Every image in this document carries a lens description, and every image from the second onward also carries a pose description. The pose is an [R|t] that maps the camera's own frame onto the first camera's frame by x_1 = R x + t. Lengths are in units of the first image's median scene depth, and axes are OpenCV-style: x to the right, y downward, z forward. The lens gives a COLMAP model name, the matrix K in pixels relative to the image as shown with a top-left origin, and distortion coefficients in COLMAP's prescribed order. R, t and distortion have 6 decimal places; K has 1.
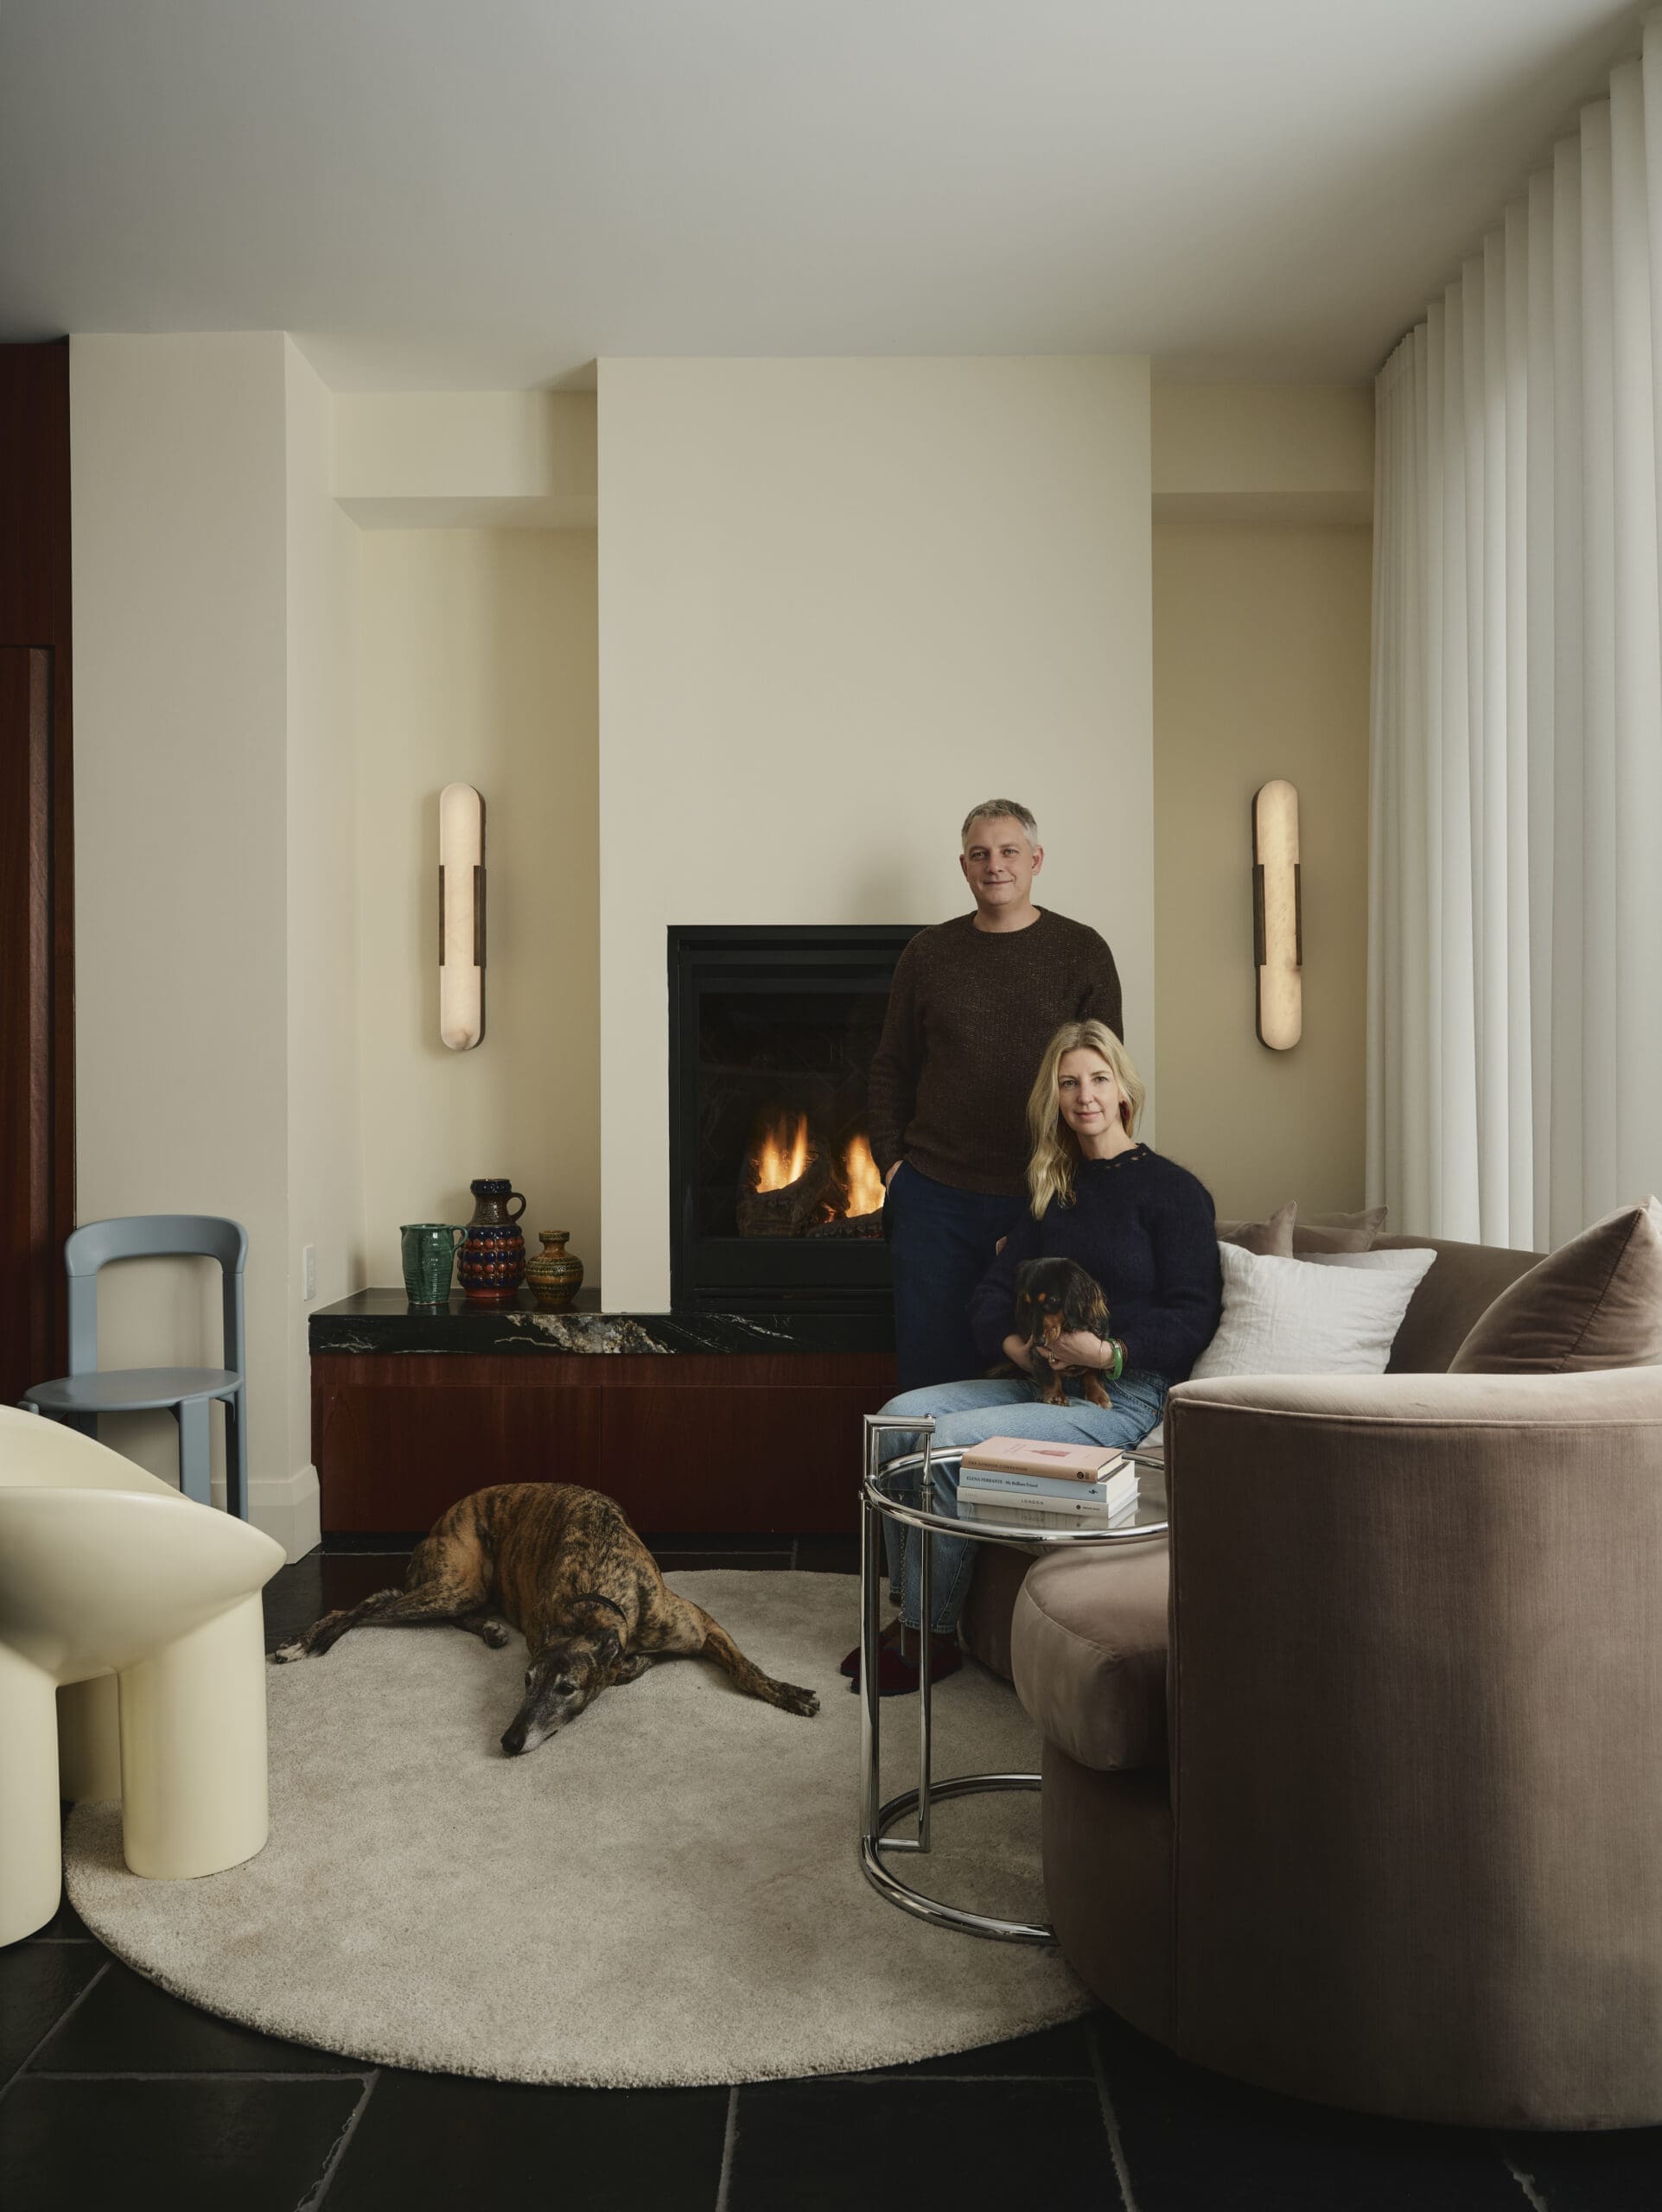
lens RADIAL K [[1483.4, 0, 744.8], [0, 1483.4, 1069.2], [0, 0, 1]] dist [0.007406, 0.000844]
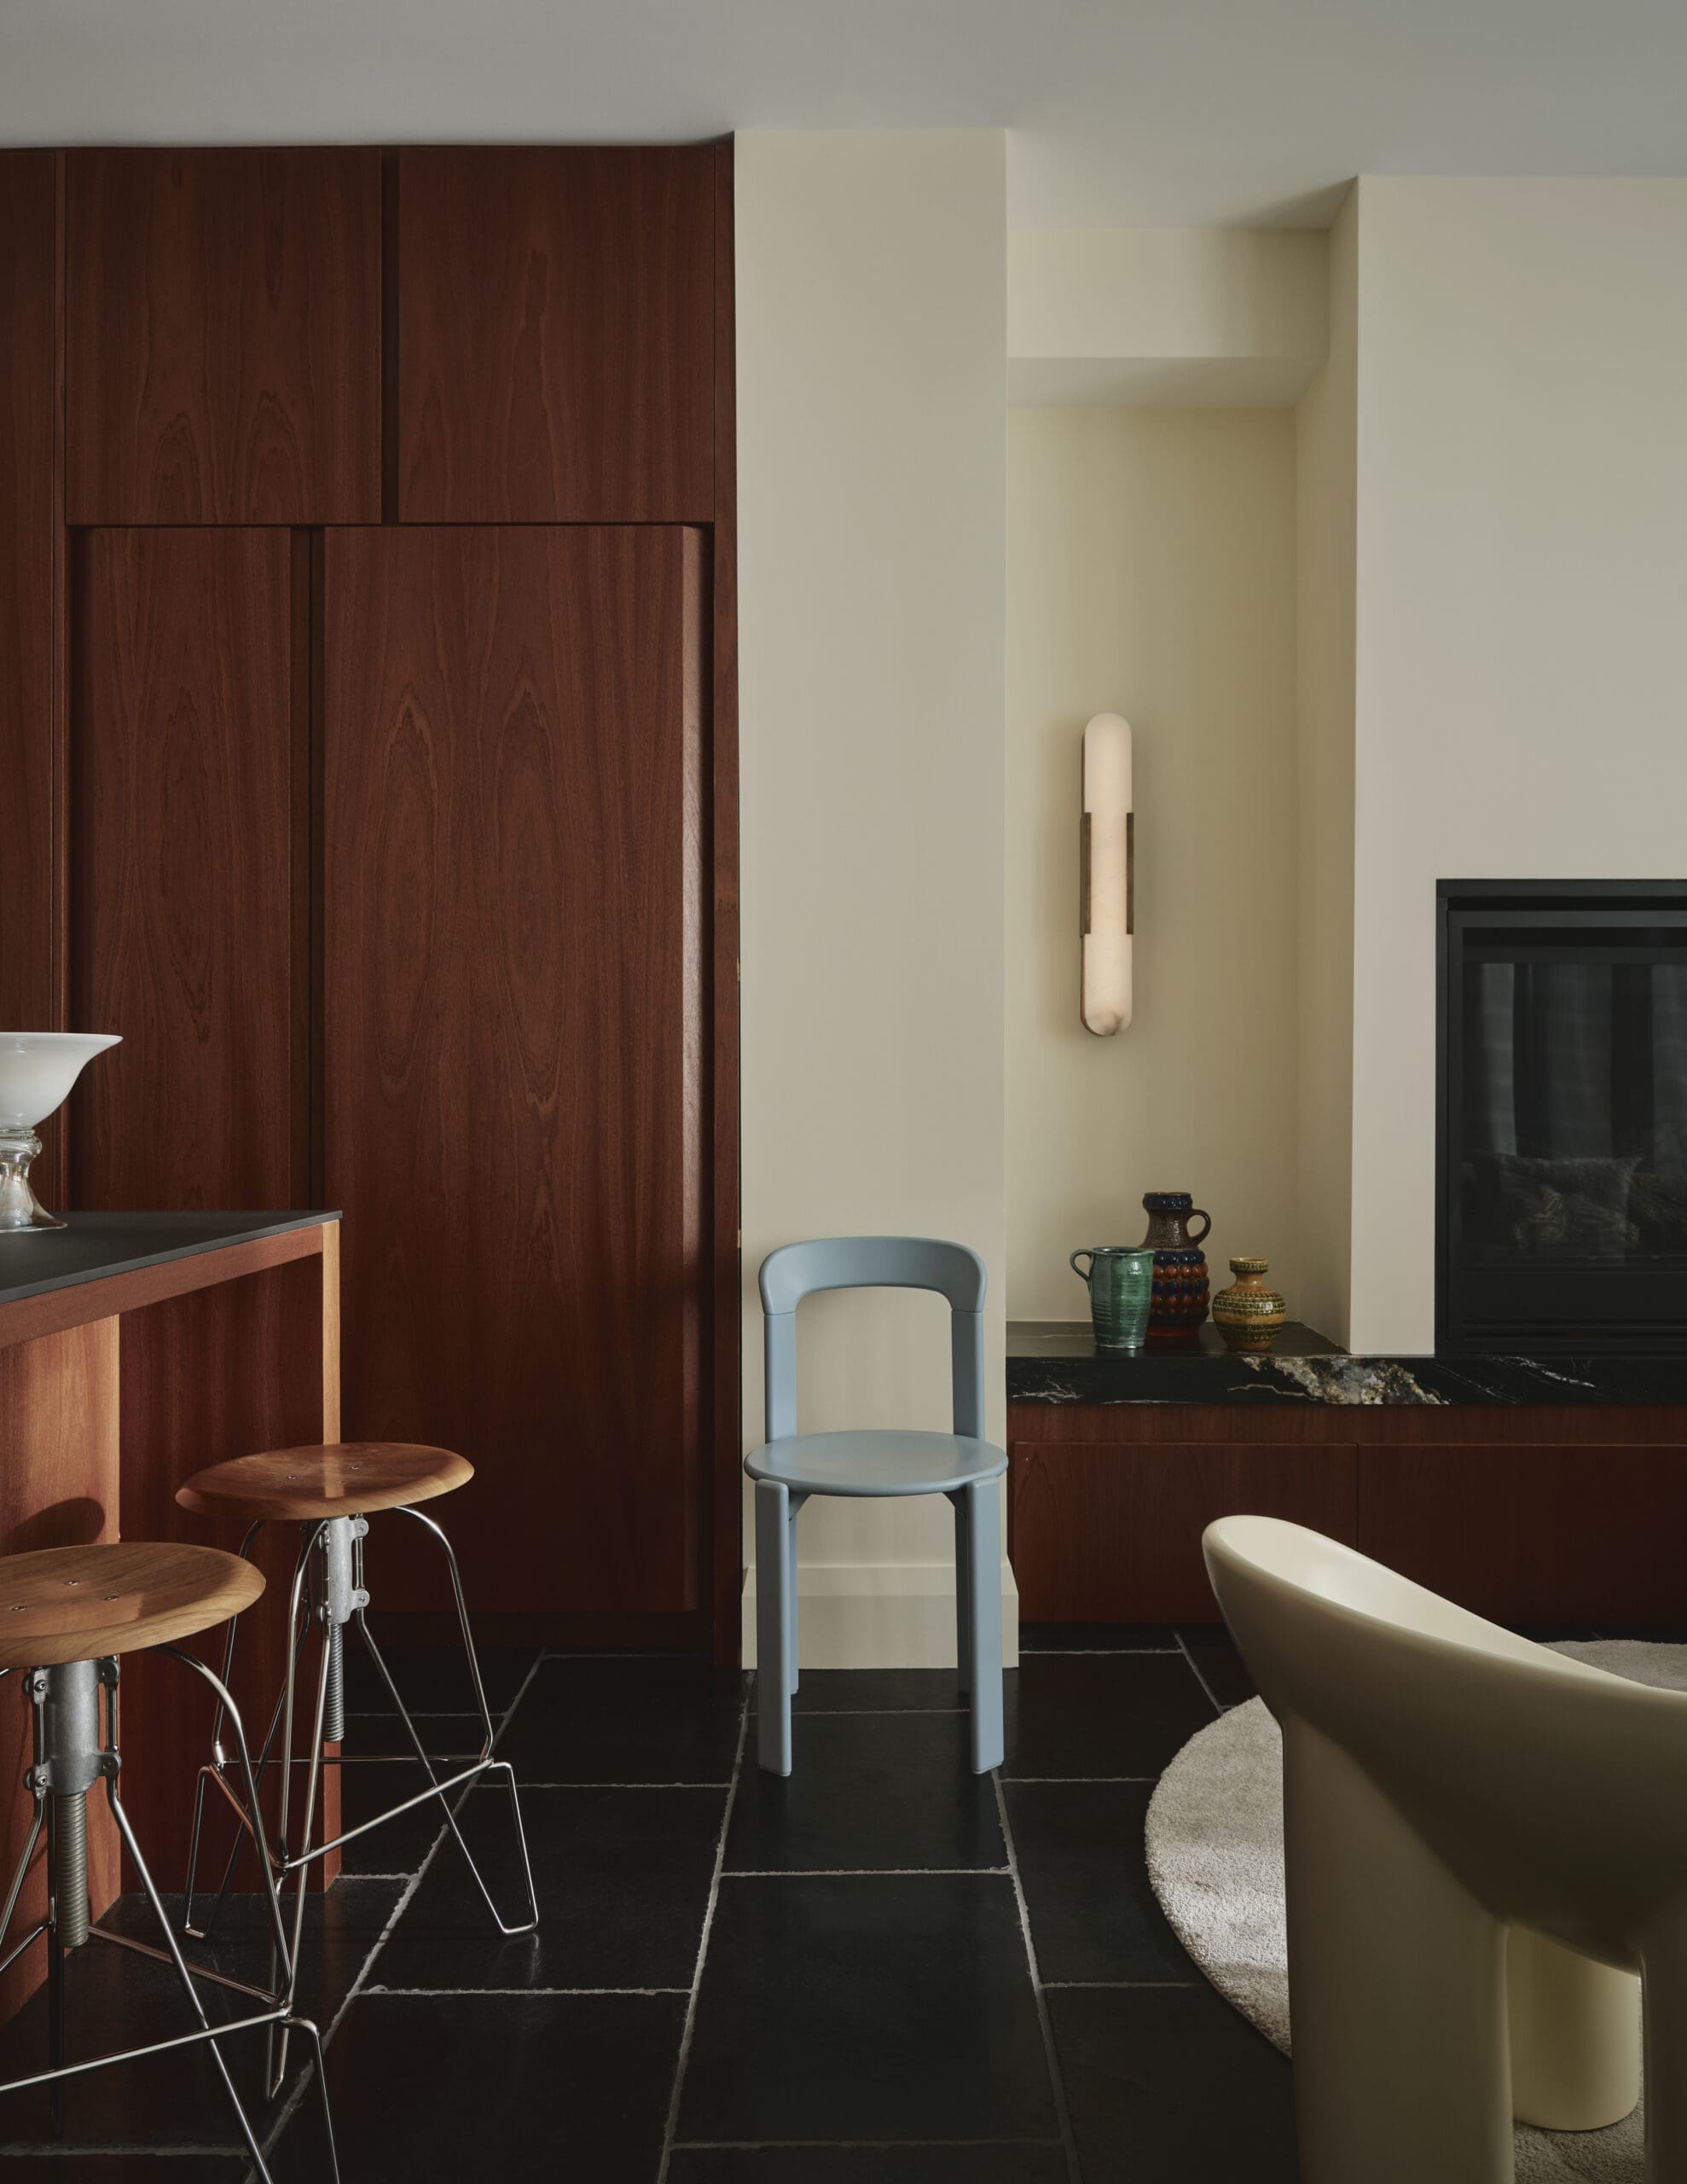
lens RADIAL K [[1706.2, 0, 855.5], [0, 1706.2, 1079.8], [0, 0, 1]] dist [-0.007659, -0.011453]
pose [[0.999992, 0.001900, 0.003551, -0.376102], [-0.001859, 0.999930, -0.011687, 0.025058], [-0.003573, 0.011680, 0.999925, 0.065081]]
